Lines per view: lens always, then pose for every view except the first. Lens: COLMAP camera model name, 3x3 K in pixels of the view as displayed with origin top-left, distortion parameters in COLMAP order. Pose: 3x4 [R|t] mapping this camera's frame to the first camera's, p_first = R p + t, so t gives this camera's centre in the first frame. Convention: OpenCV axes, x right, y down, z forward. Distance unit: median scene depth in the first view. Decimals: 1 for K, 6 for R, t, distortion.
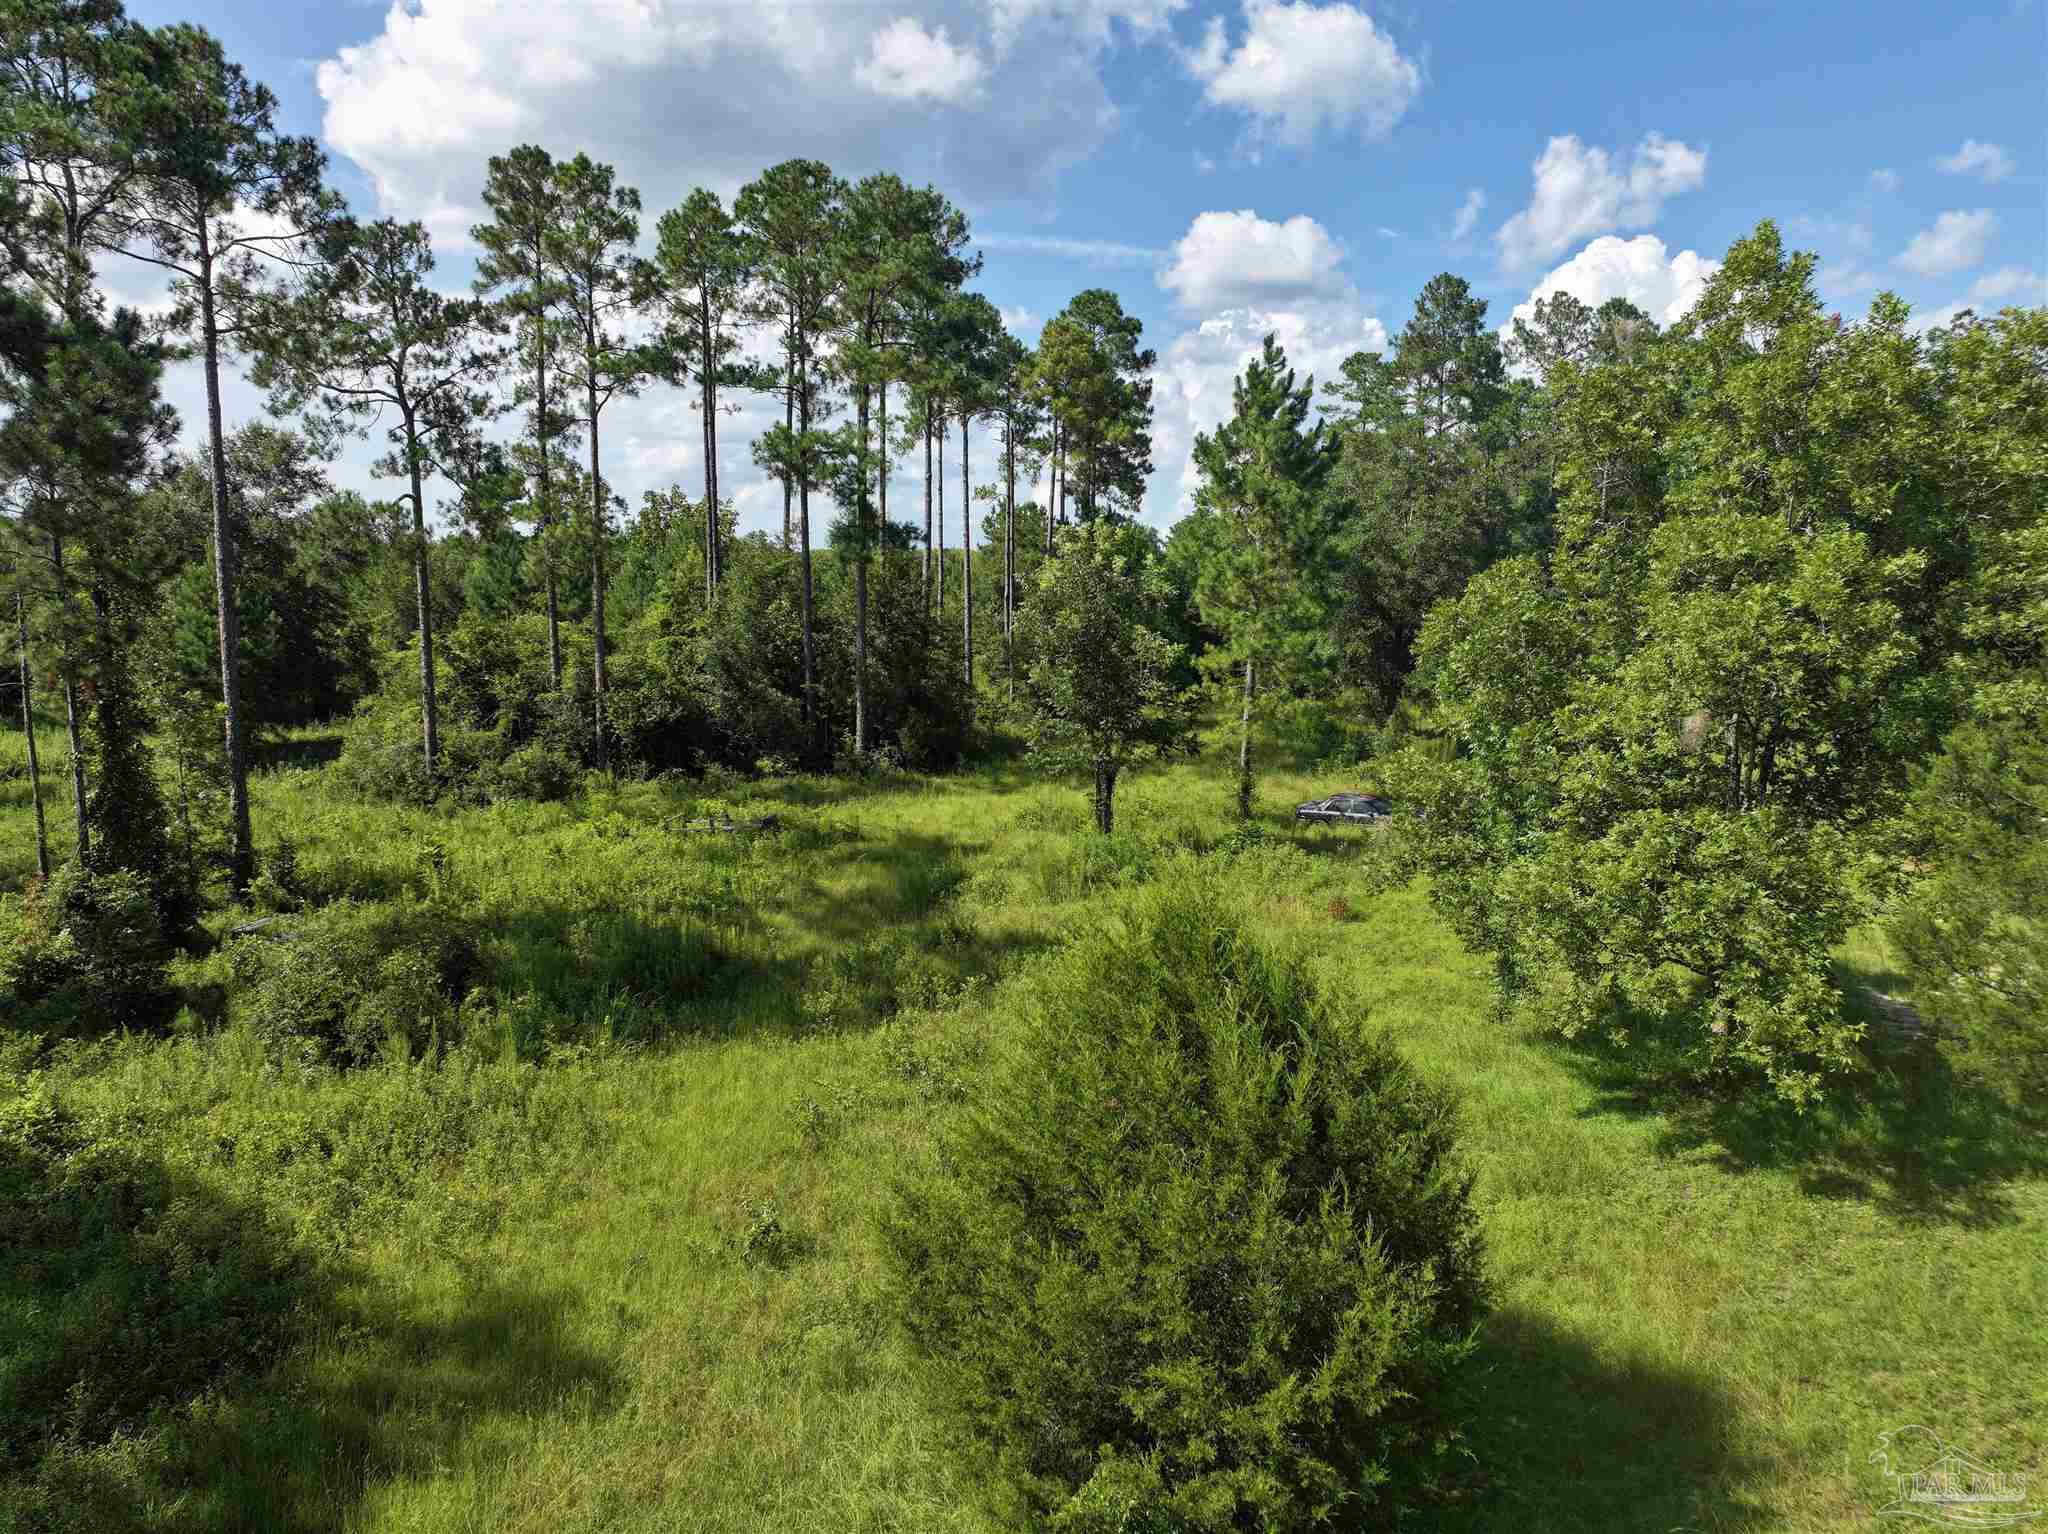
lens RADIAL K [[1371.1, 0, 1019.4], [0, 1371.1, 735.2], [0, 0, 1]] dist [-0.074427, 0.118013]
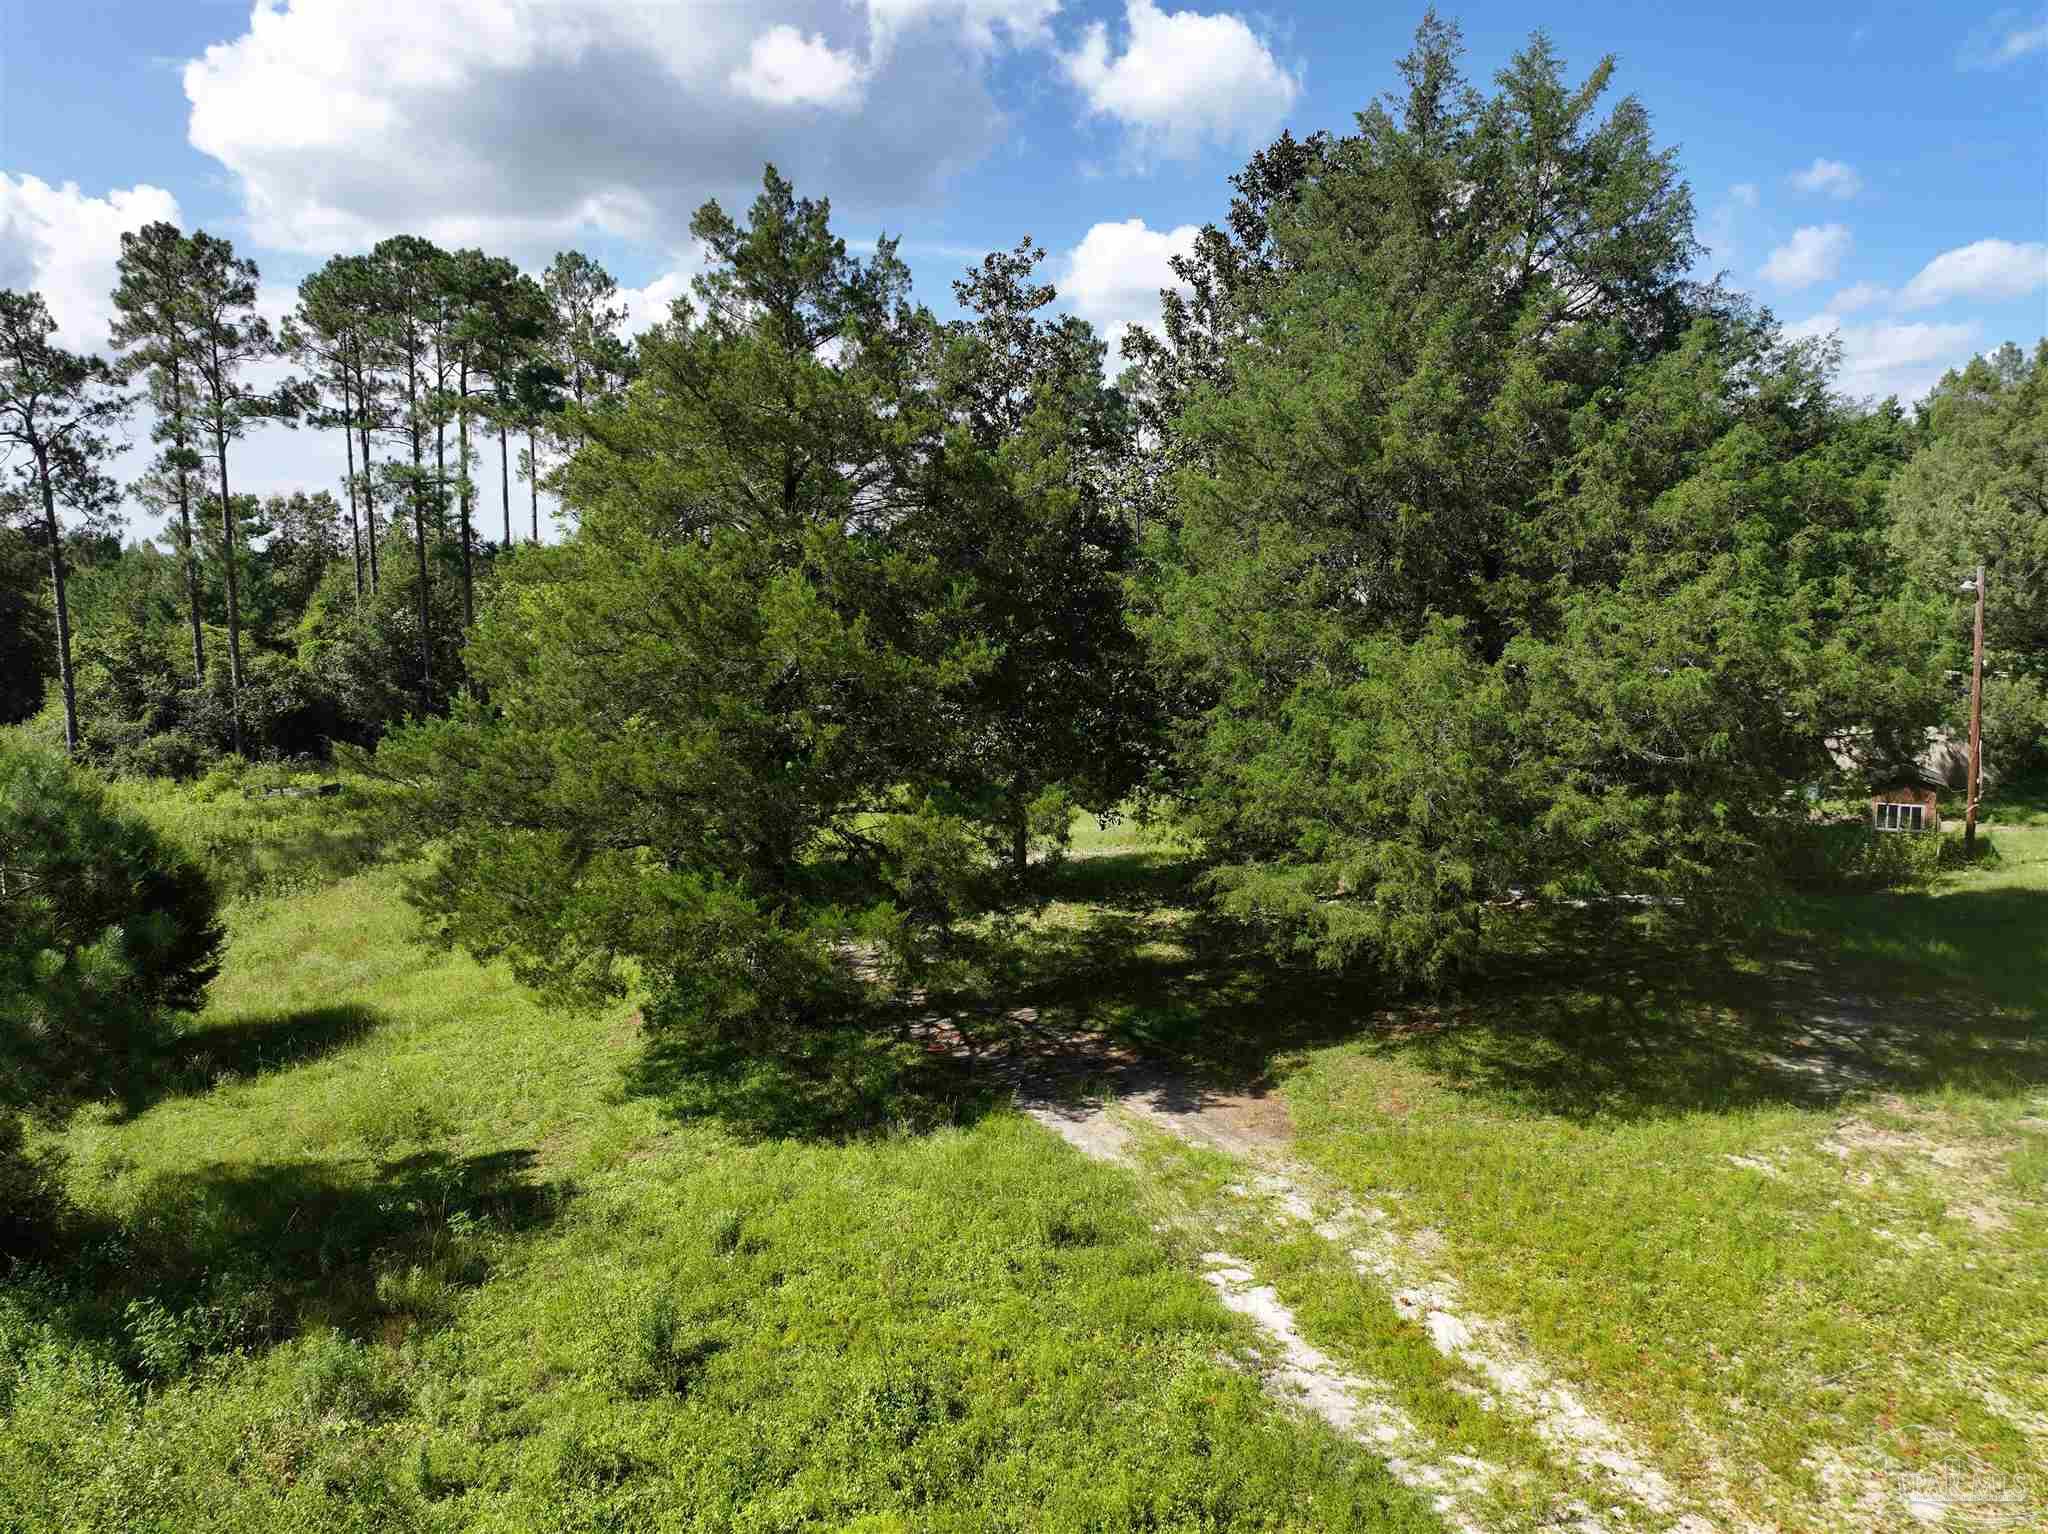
lens RADIAL K [[1435.9, 0, 1035.2], [0, 1435.9, 763.1], [0, 0, 1]] dist [-0.006807, 0.023035]
pose [[0.999488, -0.010014, 0.030390, 0.345732], [0.009923, 0.999946, 0.003131, 0.036110], [-0.030420, -0.002827, 0.999533, -0.262863]]
